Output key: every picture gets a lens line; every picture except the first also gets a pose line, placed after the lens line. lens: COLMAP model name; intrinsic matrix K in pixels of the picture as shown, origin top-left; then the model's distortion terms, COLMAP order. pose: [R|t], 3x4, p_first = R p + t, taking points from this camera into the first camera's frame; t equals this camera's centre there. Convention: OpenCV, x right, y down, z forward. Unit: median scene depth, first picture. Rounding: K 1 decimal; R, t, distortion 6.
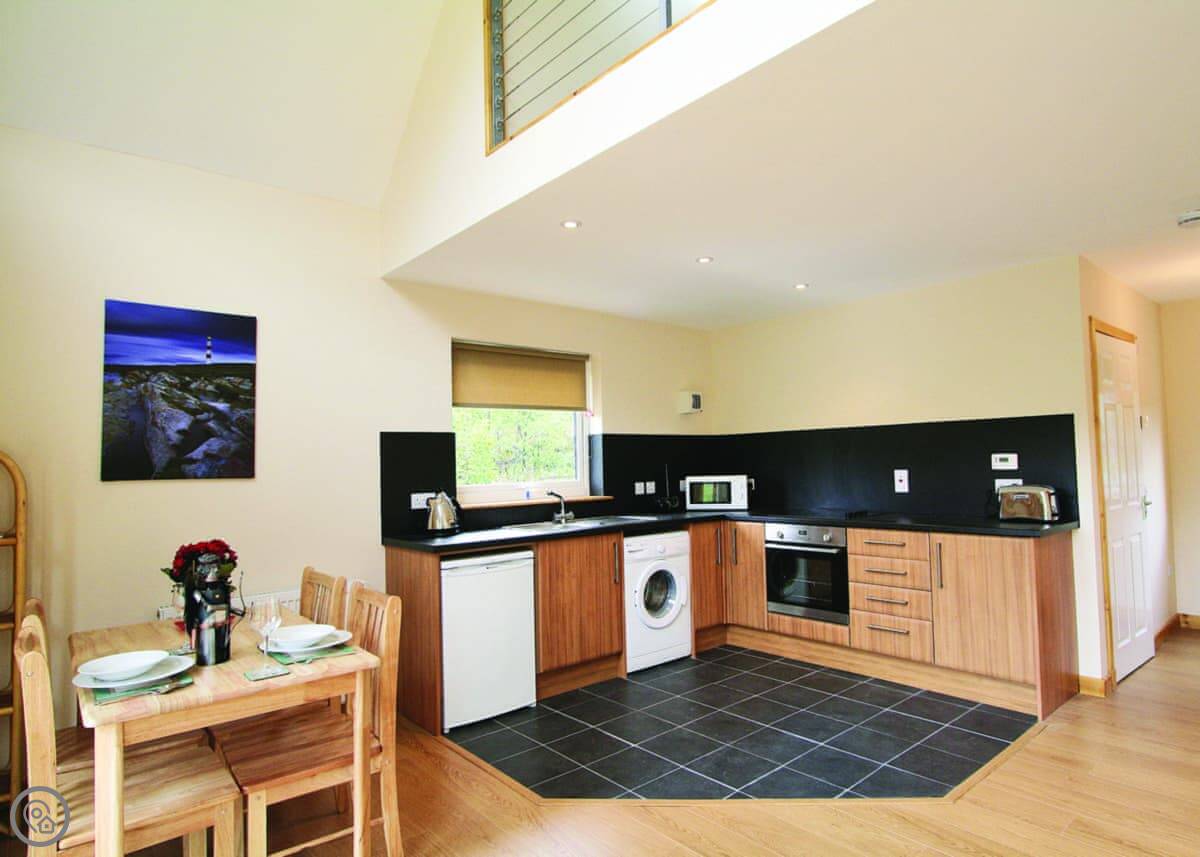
lens RADIAL K [[676.2, 0, 590.5], [0, 676.2, 430.4], [0, 0, 1]] dist [-0.006181, 0.000121]
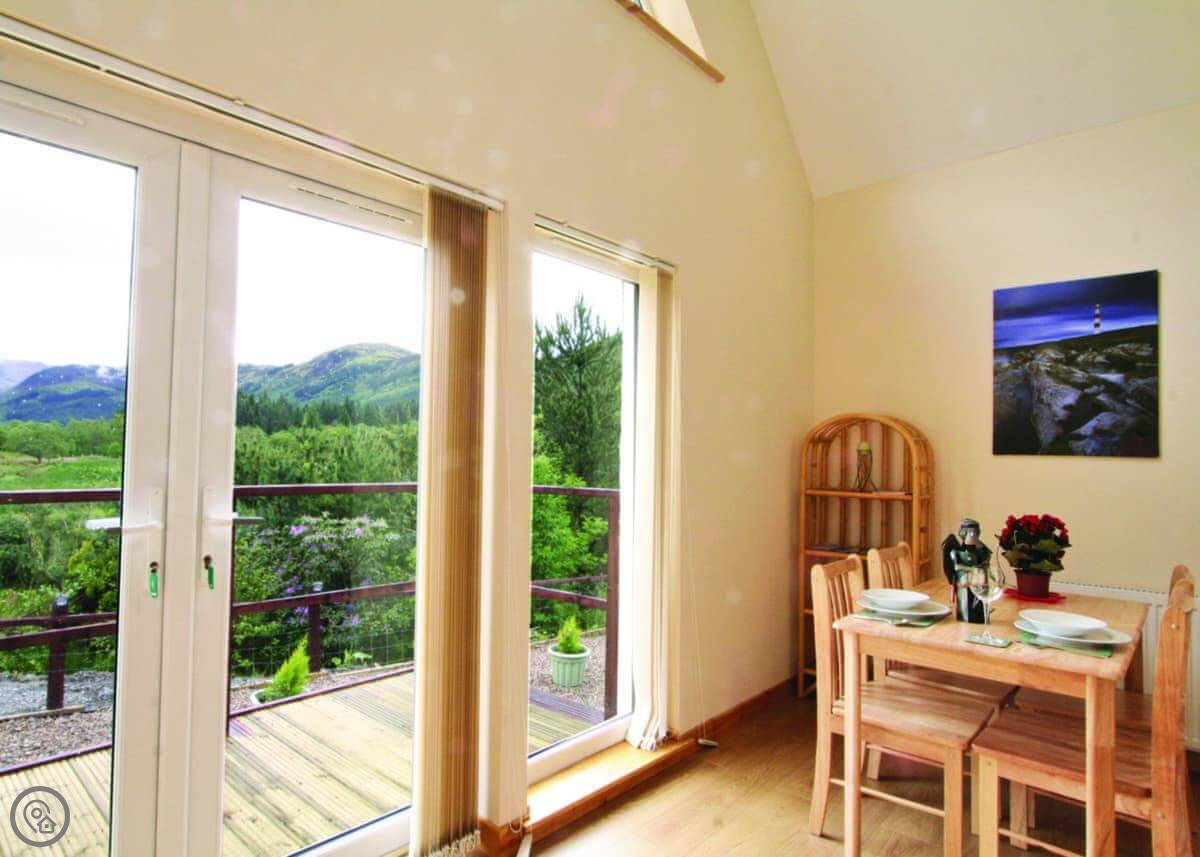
lens RADIAL K [[676.2, 0, 589.4], [0, 676.2, 433.2], [0, 0, 1]] dist [-0.006181, 0.000121]
pose [[0.136270, -0.007998, -0.990639, 0.262281], [0.027283, 0.999618, -0.004318, 0.024478], [0.990296, -0.026439, 0.136437, 0.173785]]
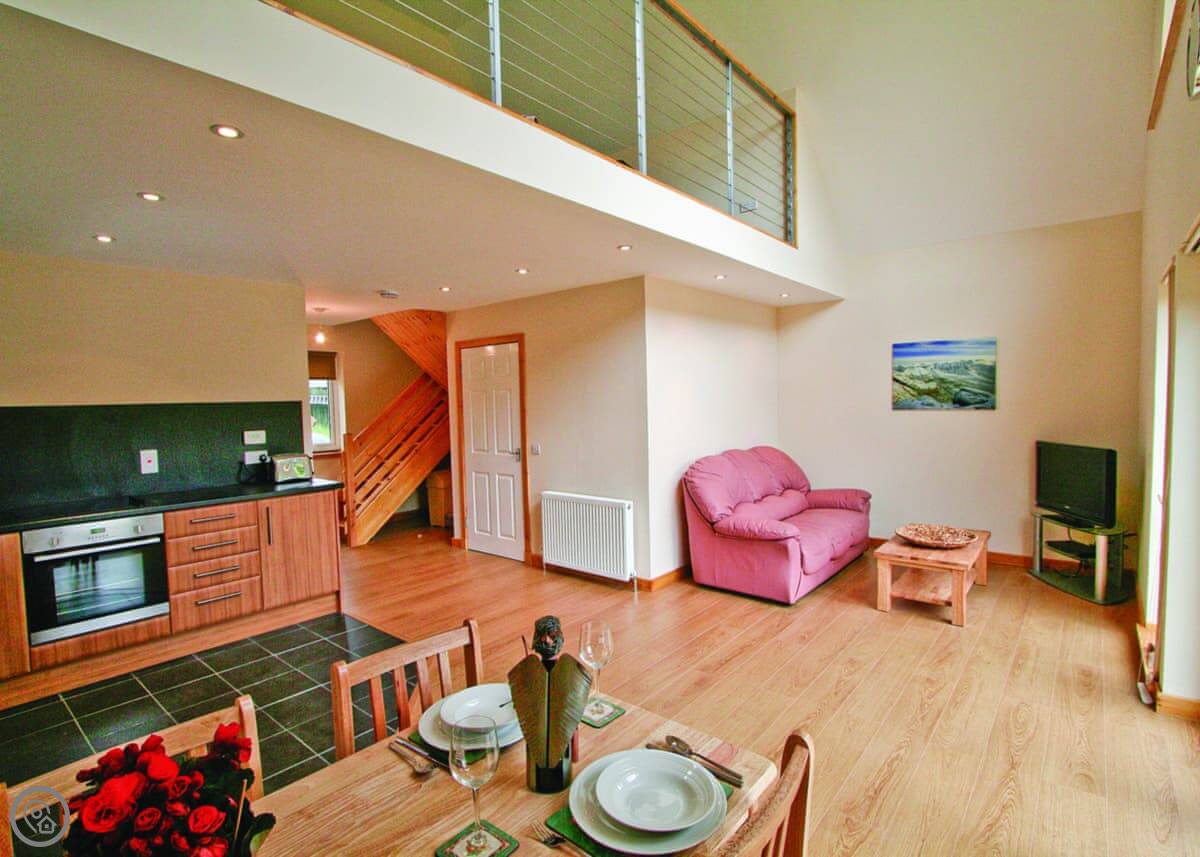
lens RADIAL K [[600.1, 0, 601.6], [0, 600.1, 430.2], [0, 0, 1]] dist [-0.000081, 0.000104]
pose [[-0.164374, -0.021362, 0.986167, -1.820501], [-0.013891, 0.999716, 0.019341, 0.009002], [-0.986300, -0.010520, -0.164624, 1.736421]]
